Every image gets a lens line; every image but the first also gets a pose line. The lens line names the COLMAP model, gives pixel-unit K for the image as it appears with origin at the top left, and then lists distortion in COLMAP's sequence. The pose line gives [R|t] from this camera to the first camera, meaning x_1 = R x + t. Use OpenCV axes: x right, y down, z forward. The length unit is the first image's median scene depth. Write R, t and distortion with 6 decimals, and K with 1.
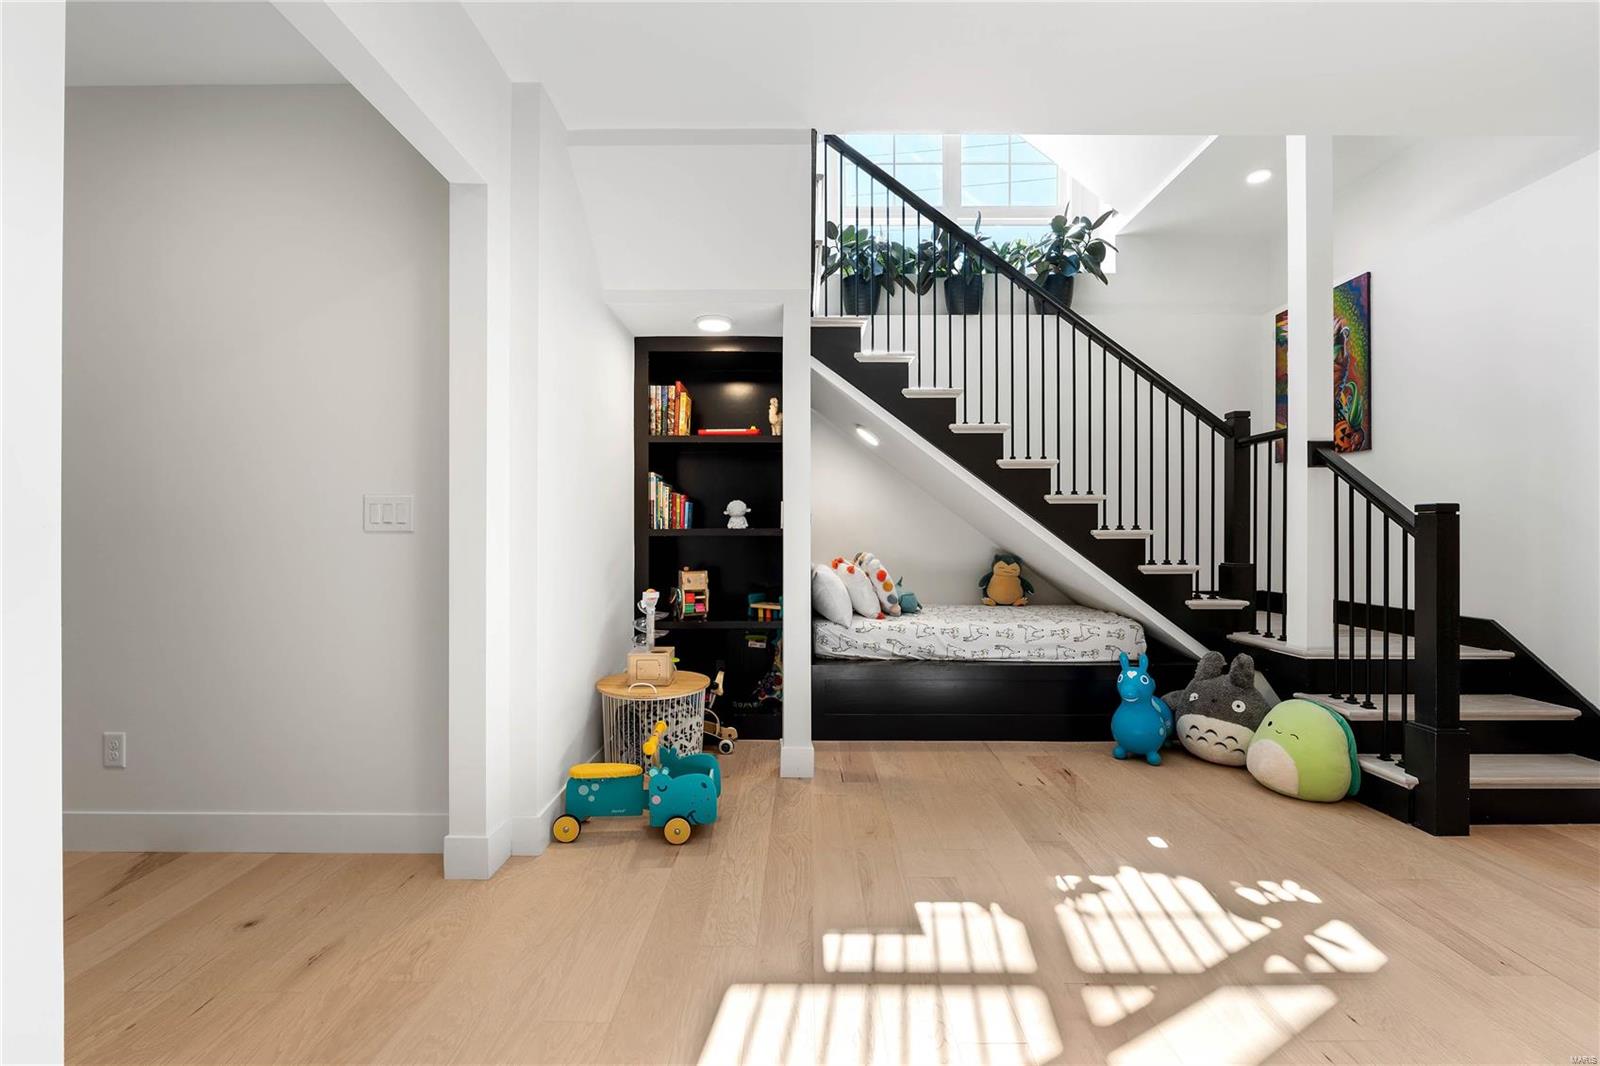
lens RADIAL K [[673.9, 0, 800.5], [0, 673.9, 532.8], [0, 0, 1]] dist [-0.009262, 0.002005]
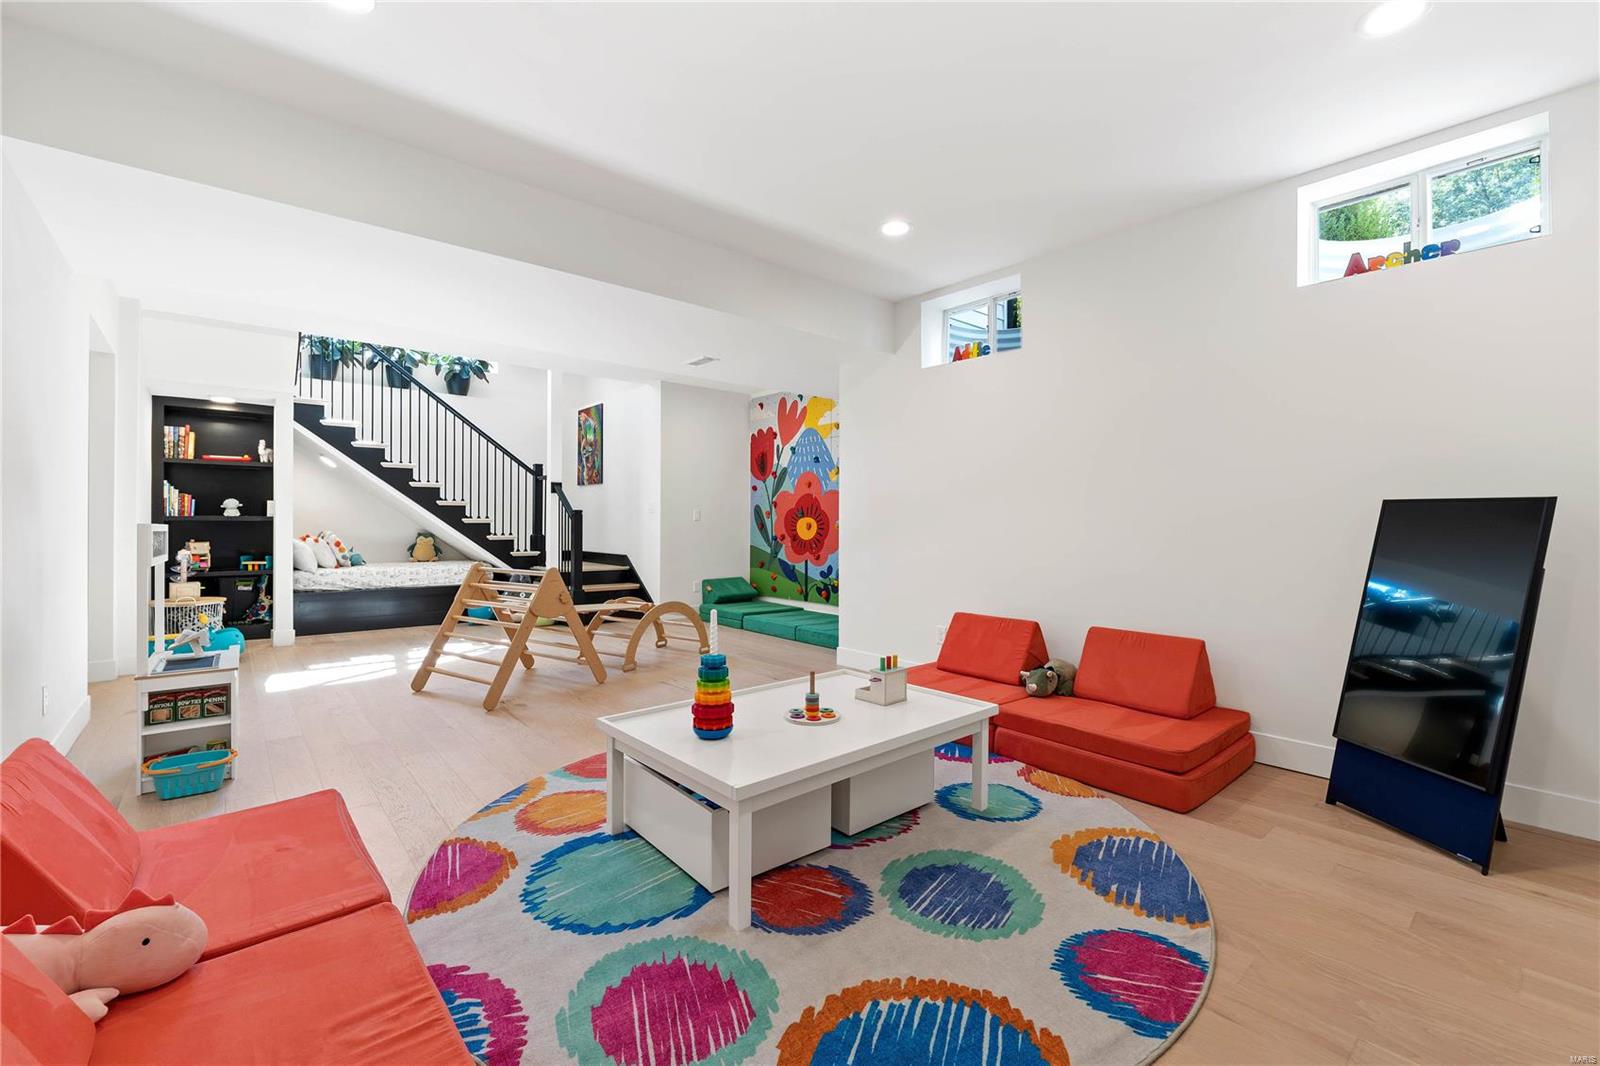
lens RADIAL K [[673.9, 0, 808.4], [0, 673.9, 520.8], [0, 0, 1]] dist [-0.009262, 0.002005]
pose [[0.744747, 0.005121, 0.667328, -0.140585], [-0.004664, 0.999986, -0.002469, 0.002639], [-0.667331, -0.001273, 0.744760, -1.175775]]
